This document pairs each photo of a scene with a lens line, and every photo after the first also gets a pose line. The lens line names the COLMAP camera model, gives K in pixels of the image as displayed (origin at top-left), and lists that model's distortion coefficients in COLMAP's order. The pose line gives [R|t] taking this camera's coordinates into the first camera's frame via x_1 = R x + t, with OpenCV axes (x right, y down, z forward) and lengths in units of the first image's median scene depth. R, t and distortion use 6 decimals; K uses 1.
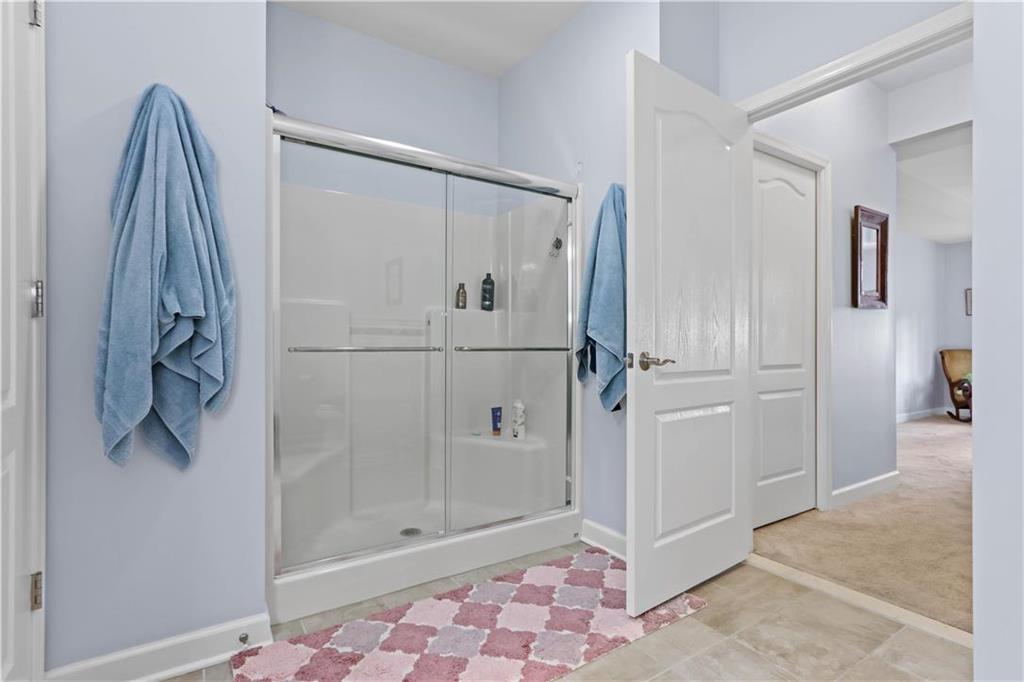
lens RADIAL K [[474.5, 0, 513.8], [0, 474.5, 344.0], [0, 0, 1]] dist [-0.003730, 0.004202]
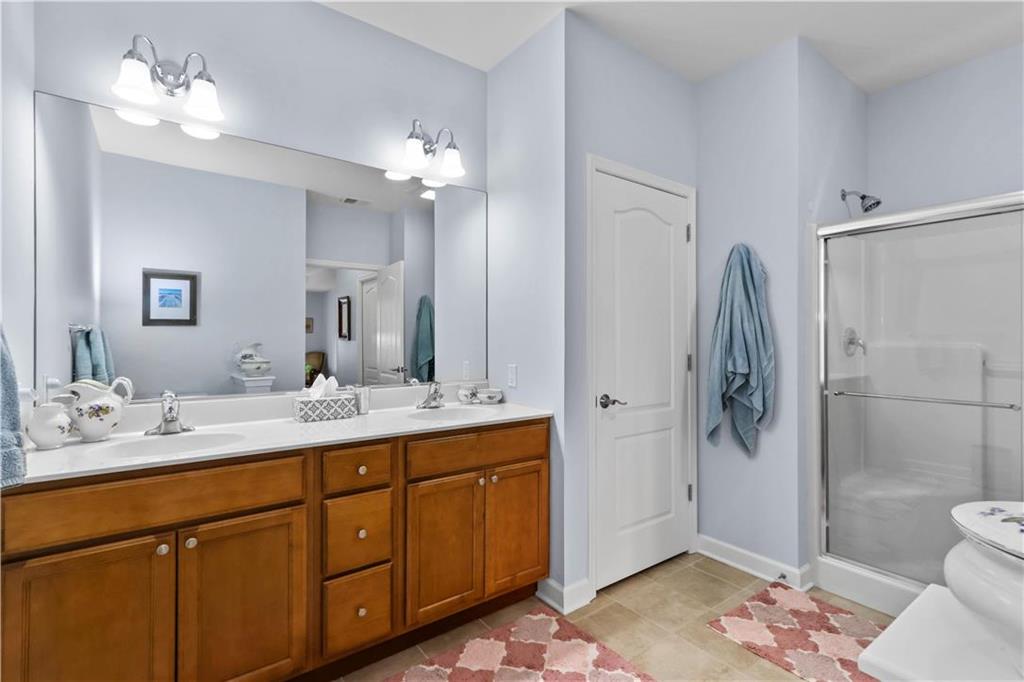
lens RADIAL K [[474.5, 0, 515.7], [0, 474.5, 335.9], [0, 0, 1]] dist [-0.003730, 0.004202]
pose [[0.095470, -0.002199, -0.995430, 0.955204], [0.007015, 0.999974, -0.001536, -0.185679], [0.995408, -0.006836, 0.095483, -0.023896]]
